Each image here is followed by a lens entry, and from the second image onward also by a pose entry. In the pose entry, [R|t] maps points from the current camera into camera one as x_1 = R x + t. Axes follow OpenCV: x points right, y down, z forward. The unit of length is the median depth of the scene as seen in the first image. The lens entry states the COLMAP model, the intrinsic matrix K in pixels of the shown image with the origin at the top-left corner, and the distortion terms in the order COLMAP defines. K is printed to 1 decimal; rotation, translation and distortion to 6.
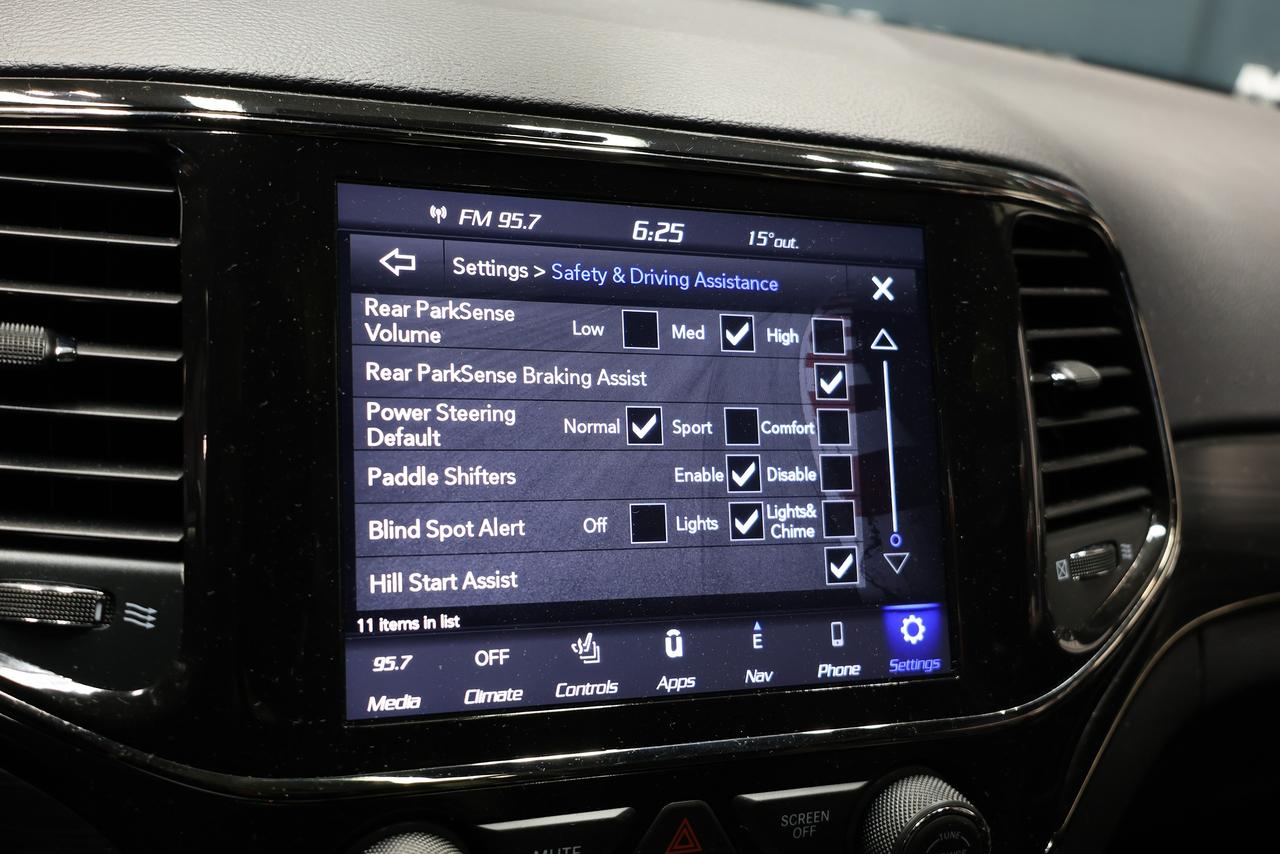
lens RADIAL K [[1411.7, 0, 648.4], [0, 1411.7, 412.0], [0, 0, 1]] dist [0.024483, 0.000000]
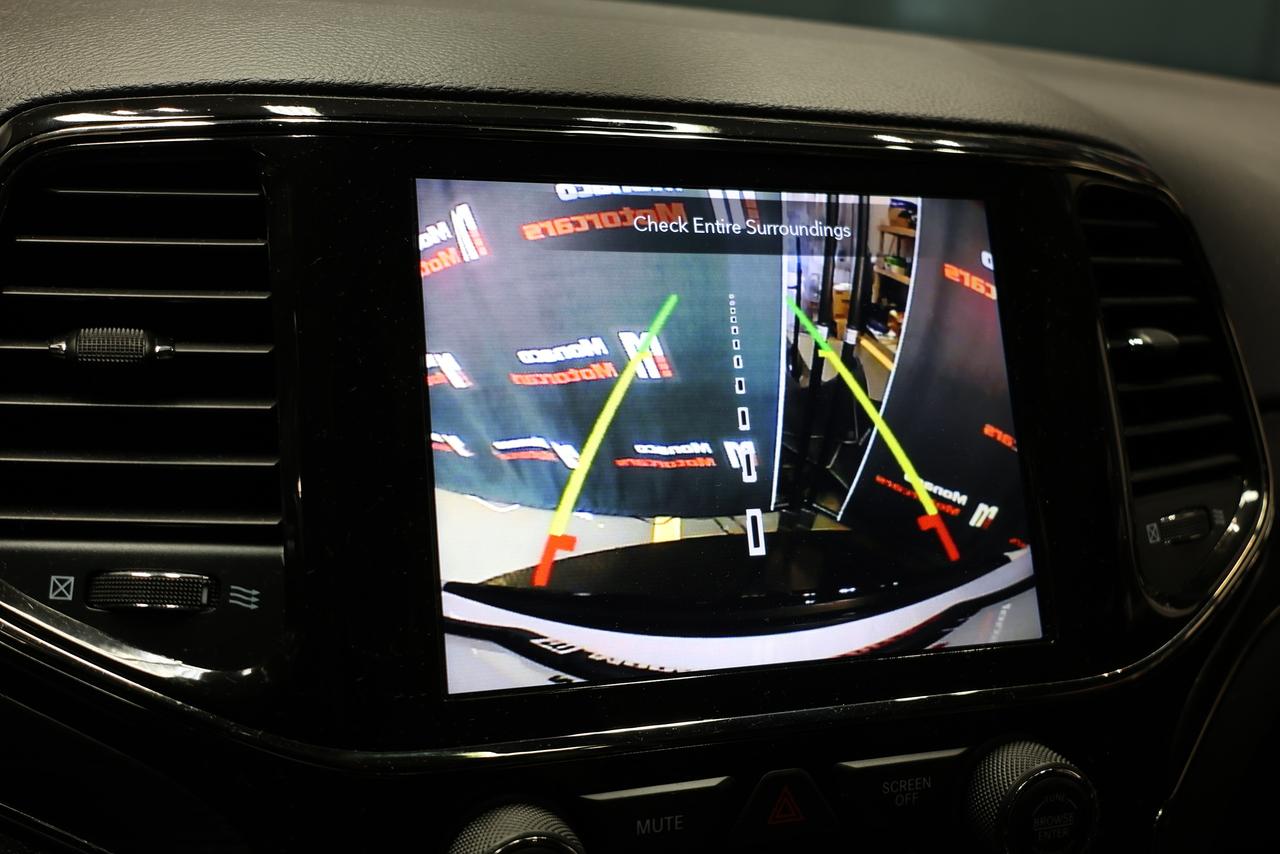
lens RADIAL K [[1411.7, 0, 649.8], [0, 1411.7, 411.4], [0, 0, 1]] dist [0.024483, 0.000000]
pose [[0.996866, -0.056670, -0.055202, 0.000678], [0.053918, 0.997286, -0.050132, 0.065377], [0.057893, 0.046999, 0.997216, -0.016170]]
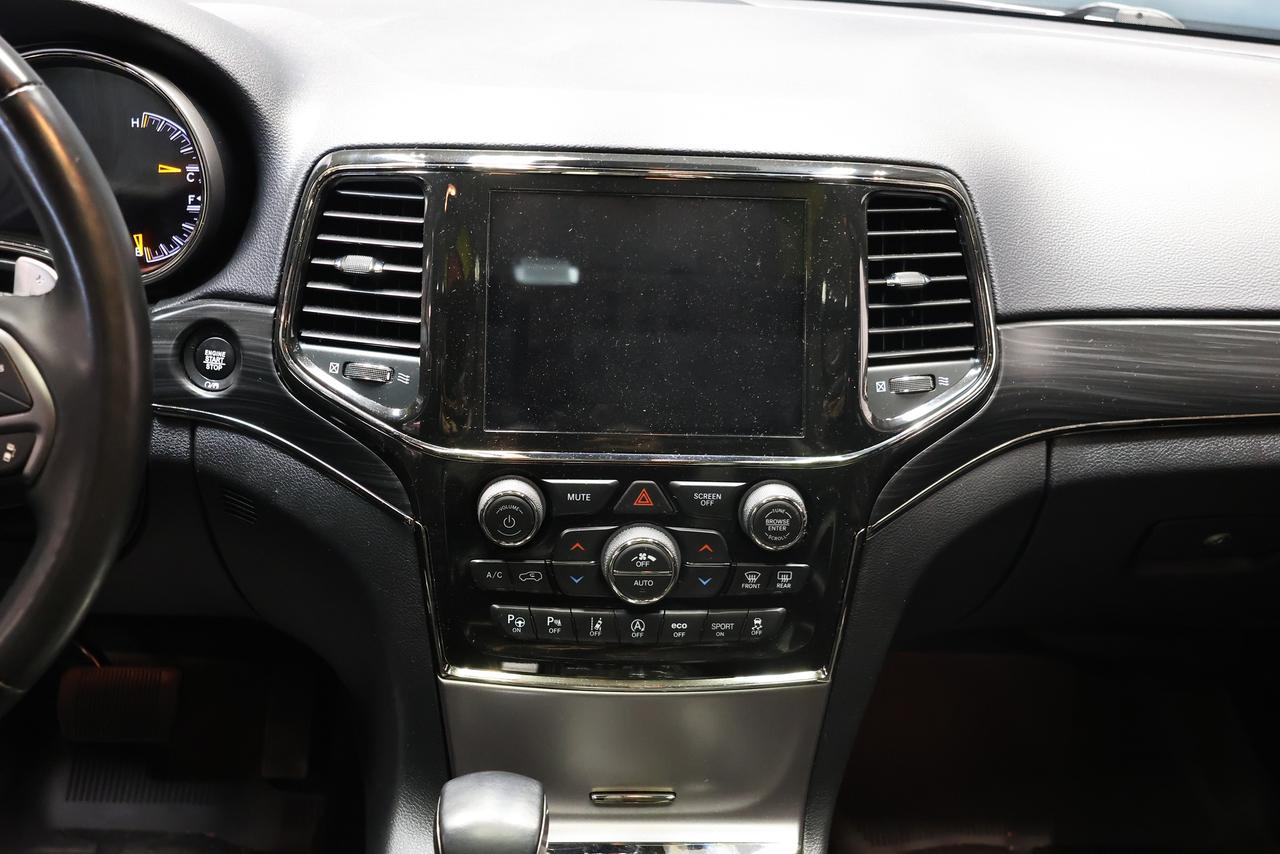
lens RADIAL K [[1411.7, 0, 637.3], [0, 1411.7, 417.3], [0, 0, 1]] dist [0.024483, 0.000000]
pose [[0.936229, 0.042177, -0.348850, 0.731314], [-0.014820, 0.996626, 0.080722, 0.008754], [0.351078, -0.070404, 0.933696, -0.948081]]
